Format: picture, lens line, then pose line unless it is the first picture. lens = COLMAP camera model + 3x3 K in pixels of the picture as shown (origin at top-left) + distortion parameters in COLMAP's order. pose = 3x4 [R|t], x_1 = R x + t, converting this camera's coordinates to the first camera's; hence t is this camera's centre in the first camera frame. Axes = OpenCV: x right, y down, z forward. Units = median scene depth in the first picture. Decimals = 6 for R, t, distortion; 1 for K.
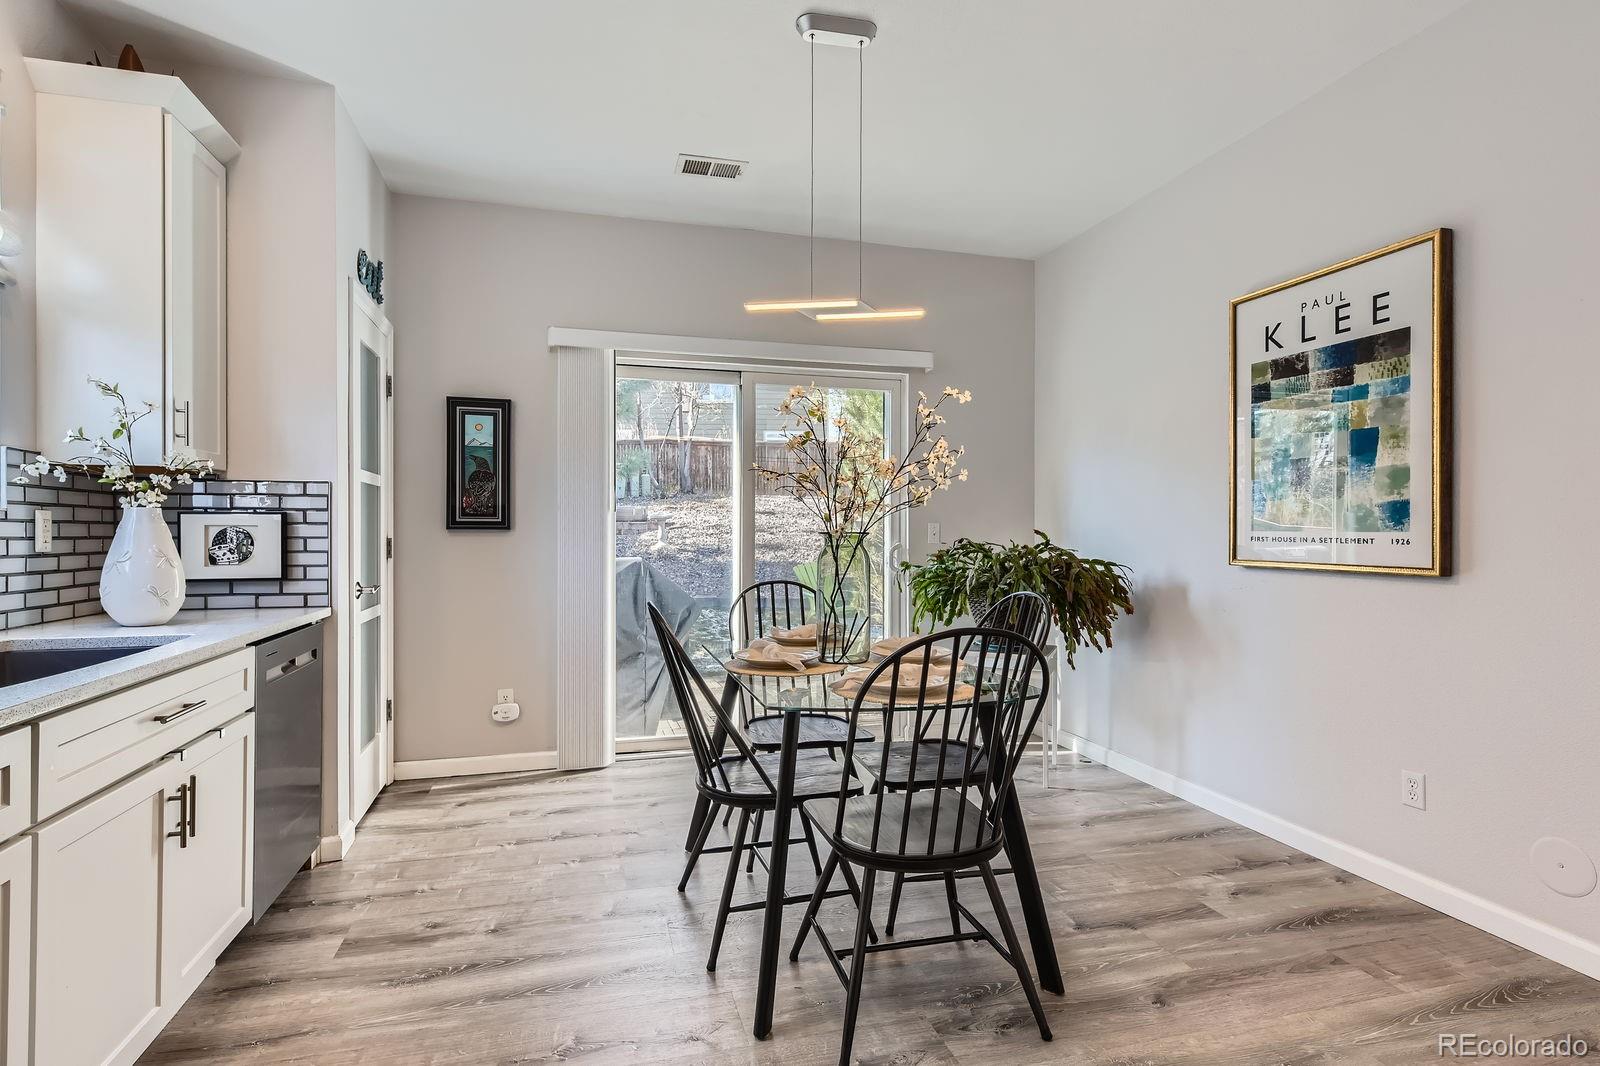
lens RADIAL K [[778.6, 0, 800.4], [0, 778.6, 523.2], [0, 0, 1]] dist [0.006777, -0.001606]
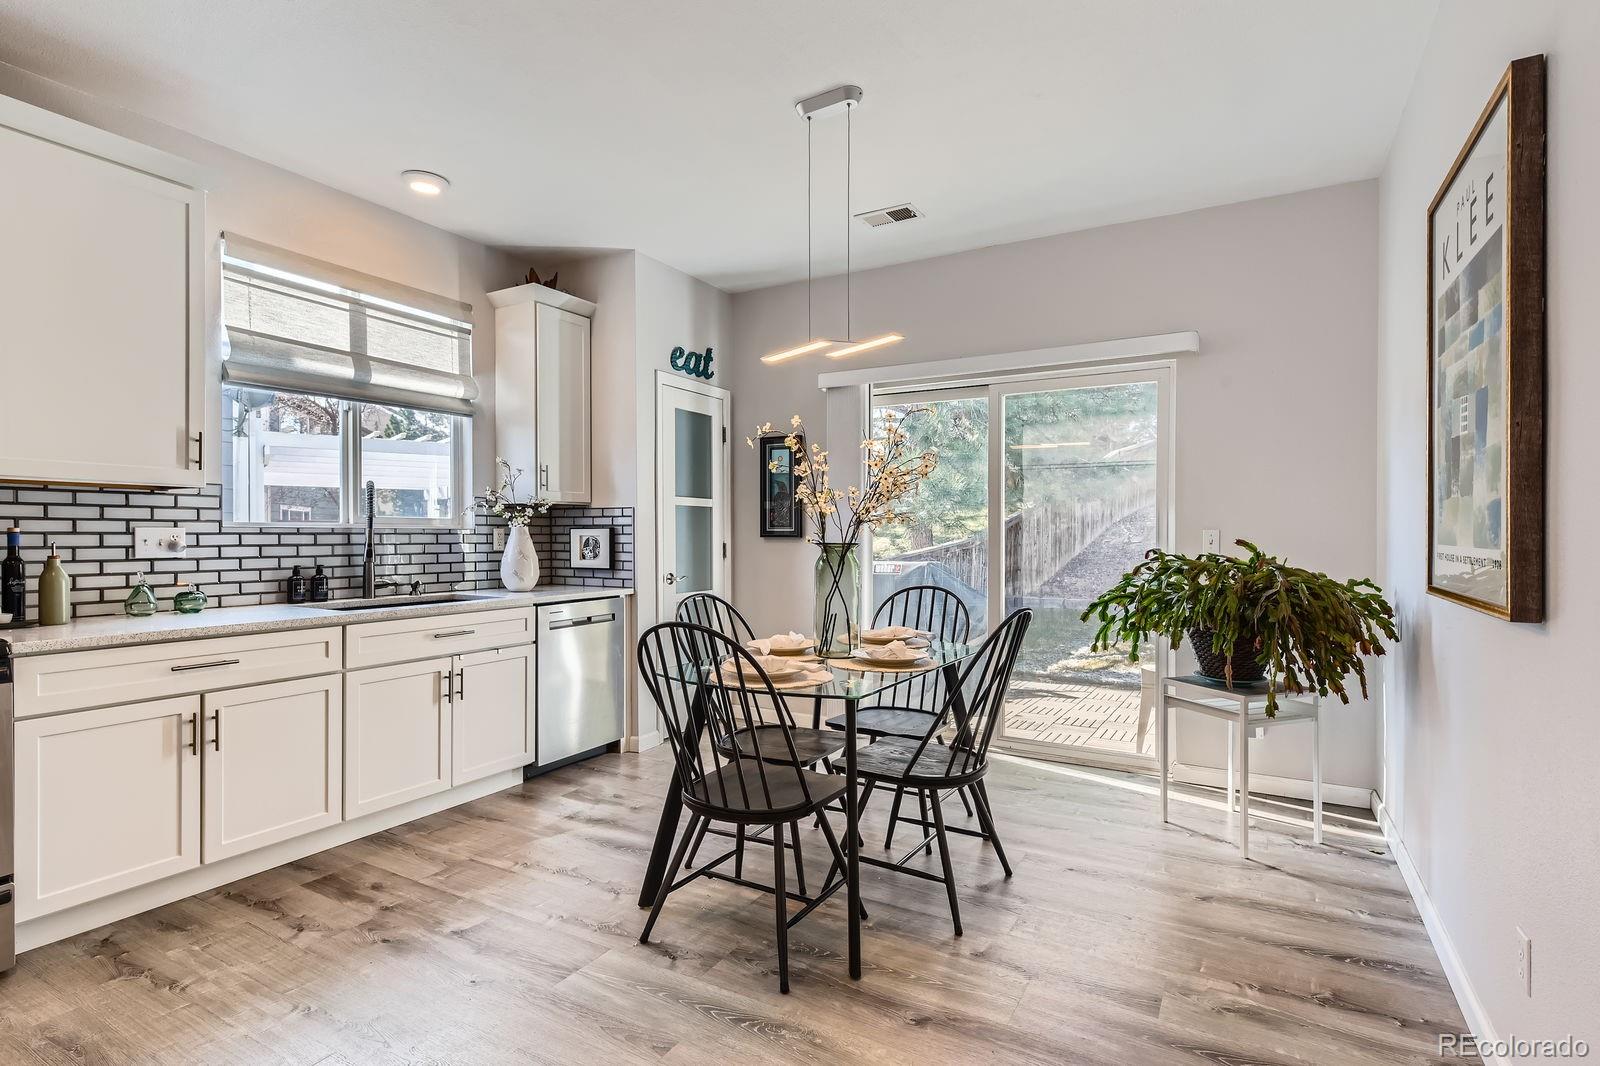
lens RADIAL K [[778.6, 0, 809.0], [0, 778.6, 528.6], [0, 0, 1]] dist [0.006777, -0.001606]
pose [[0.716924, -0.005228, -0.697132, 0.741106], [0.008473, 0.999963, 0.001214, -0.009979], [0.697100, -0.006777, 0.716942, 0.139943]]
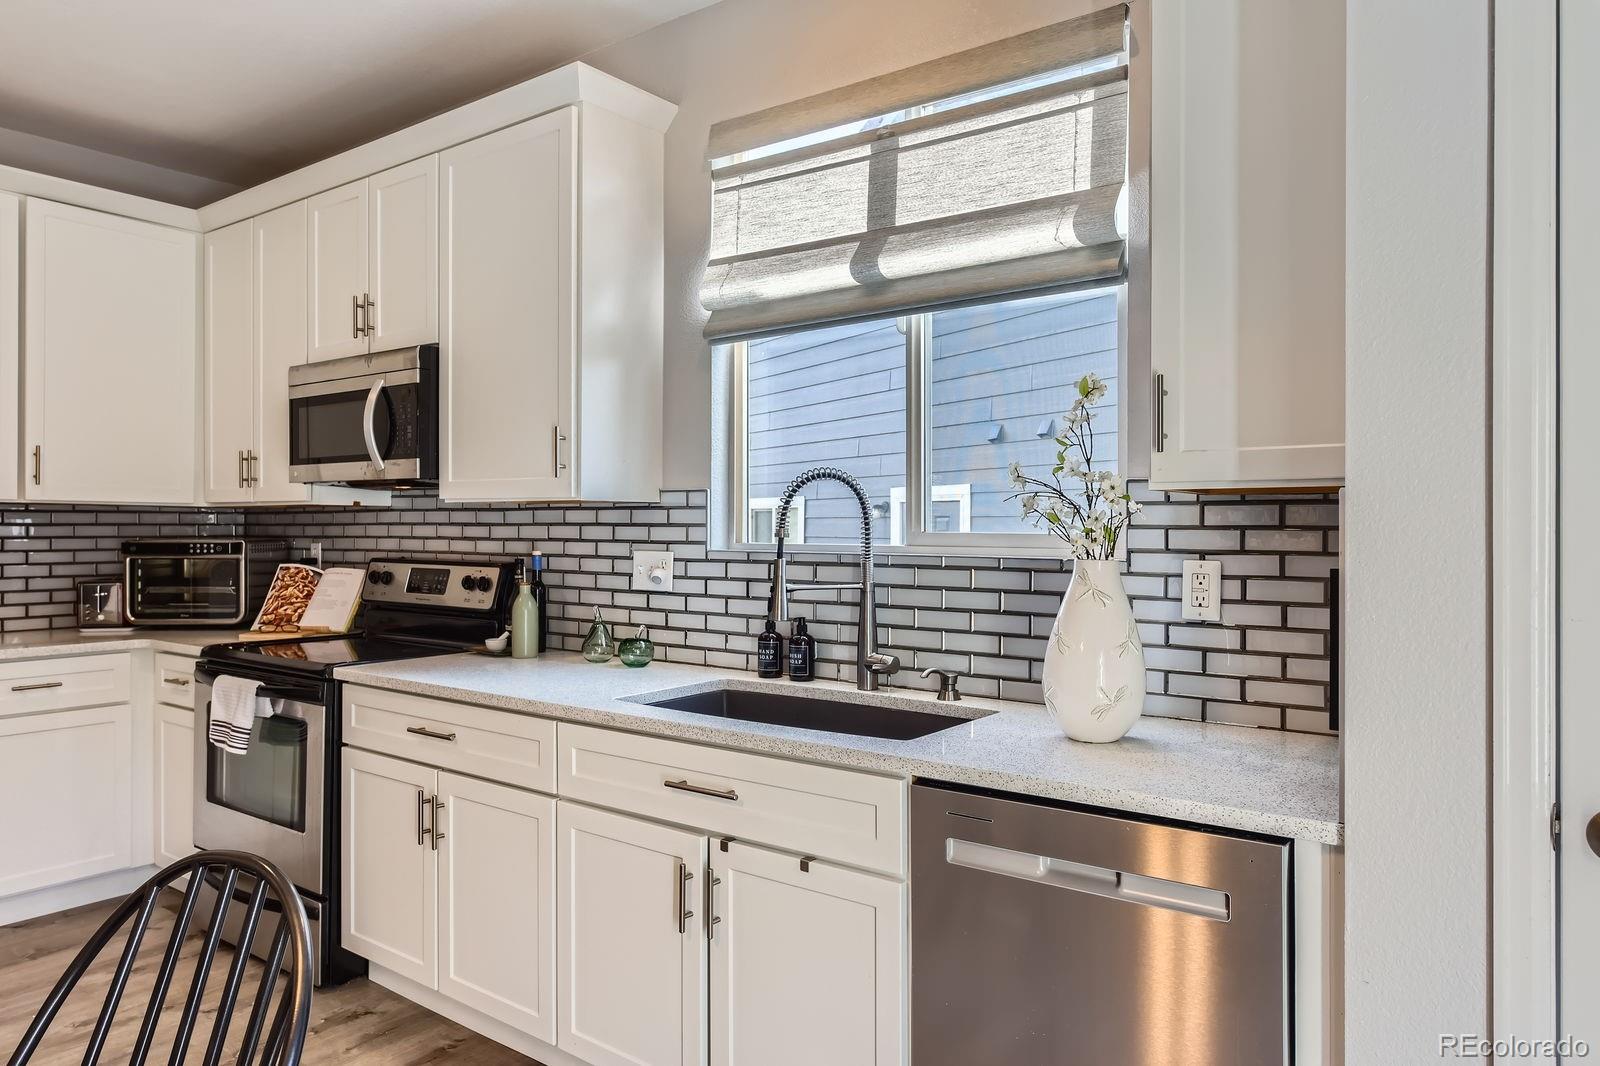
lens RADIAL K [[1031.7, 0, 806.6], [0, 1031.7, 534.2], [0, 0, 1]] dist [-0.003481, -0.008978]
pose [[-0.780810, -0.008110, -0.624716, -0.084474], [-0.003037, 0.999953, -0.009185, -0.025955], [0.624762, -0.005275, -0.780798, 1.233958]]
